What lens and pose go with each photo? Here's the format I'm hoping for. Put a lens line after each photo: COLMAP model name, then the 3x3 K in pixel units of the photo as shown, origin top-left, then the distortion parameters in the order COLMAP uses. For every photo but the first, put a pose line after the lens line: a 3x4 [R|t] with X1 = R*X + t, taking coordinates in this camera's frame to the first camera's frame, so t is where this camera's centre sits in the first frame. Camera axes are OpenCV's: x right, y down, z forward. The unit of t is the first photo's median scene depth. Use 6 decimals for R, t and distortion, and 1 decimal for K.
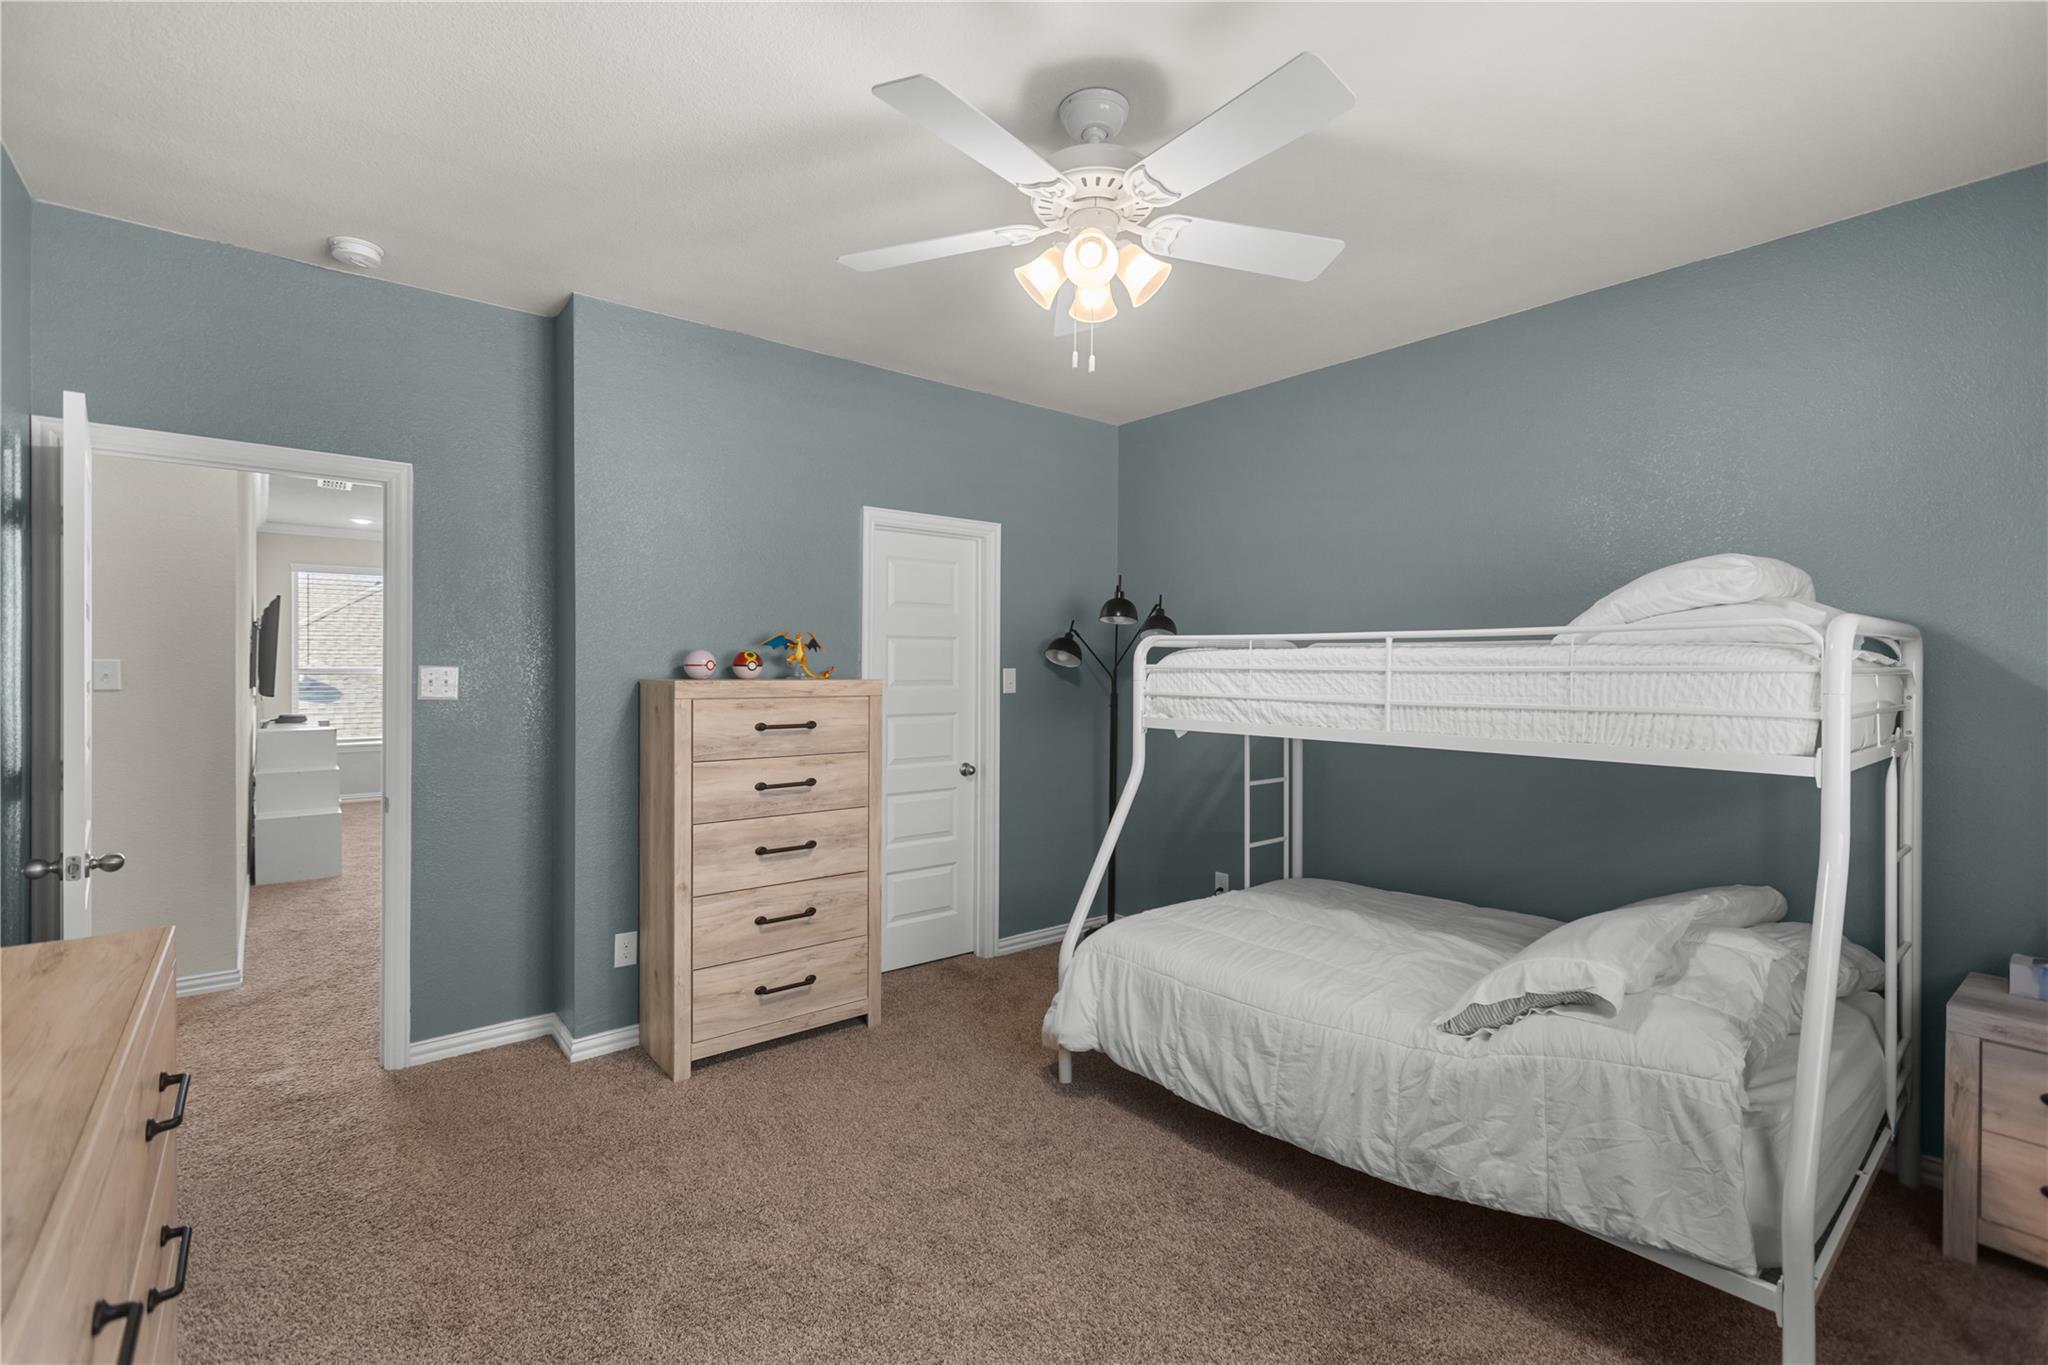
lens RADIAL K [[911.9, 0, 1018.5], [0, 911.9, 681.1], [0, 0, 1]] dist [-0.002809, -0.002495]
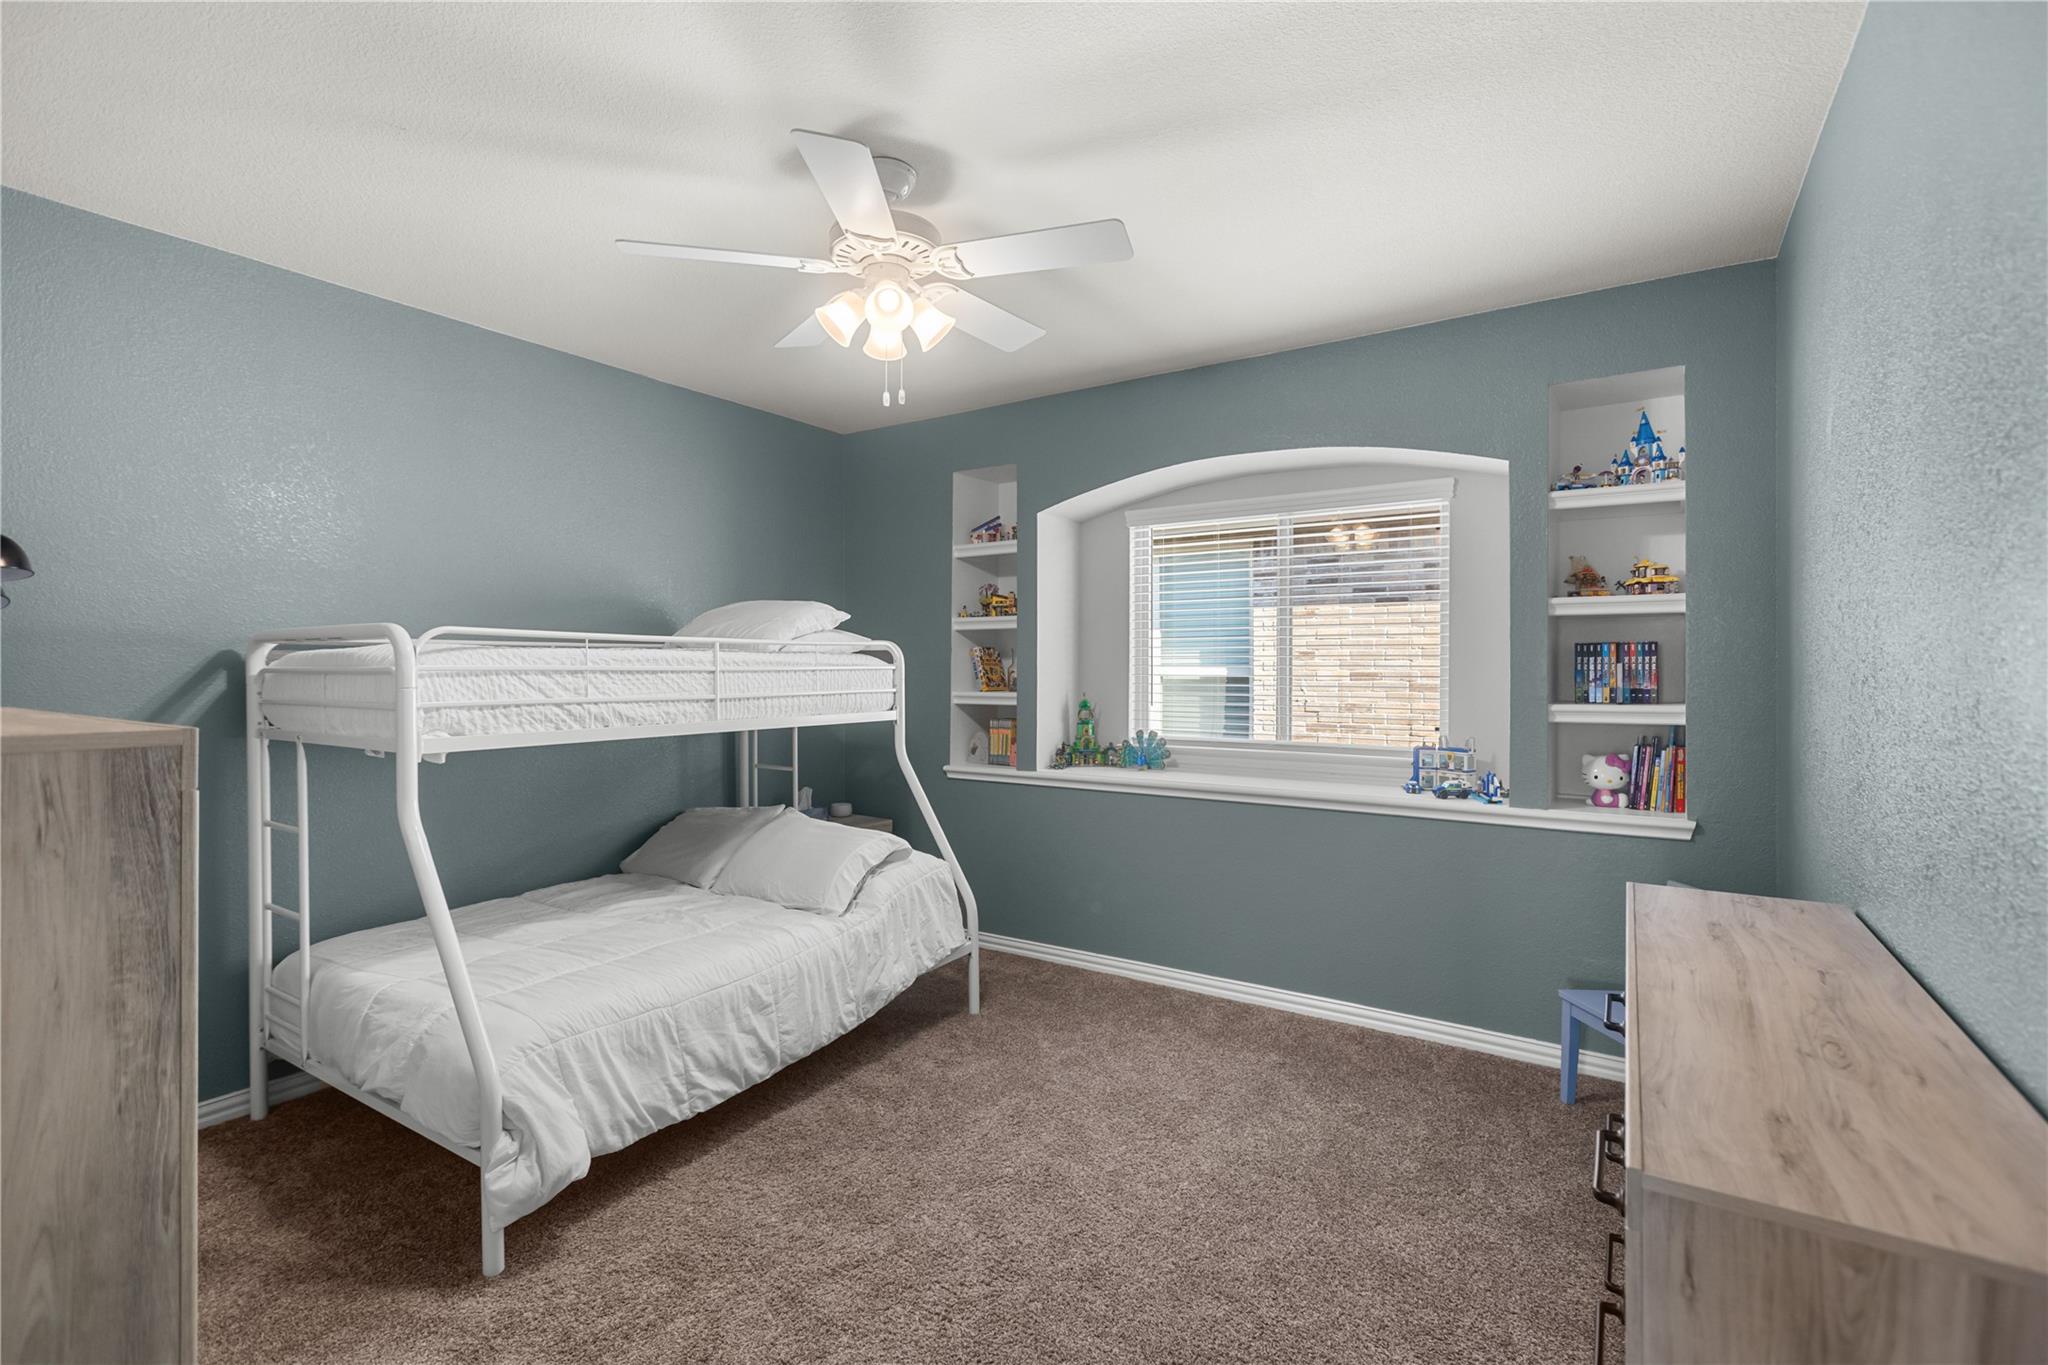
lens RADIAL K [[911.9, 0, 1028.9], [0, 911.9, 668.1], [0, 0, 1]] dist [-0.002809, -0.002495]
pose [[-0.311275, -0.008286, 0.950284, -0.827557], [0.010097, 0.999877, 0.012026, -0.023890], [-0.950266, 0.013339, -0.311153, 0.941552]]
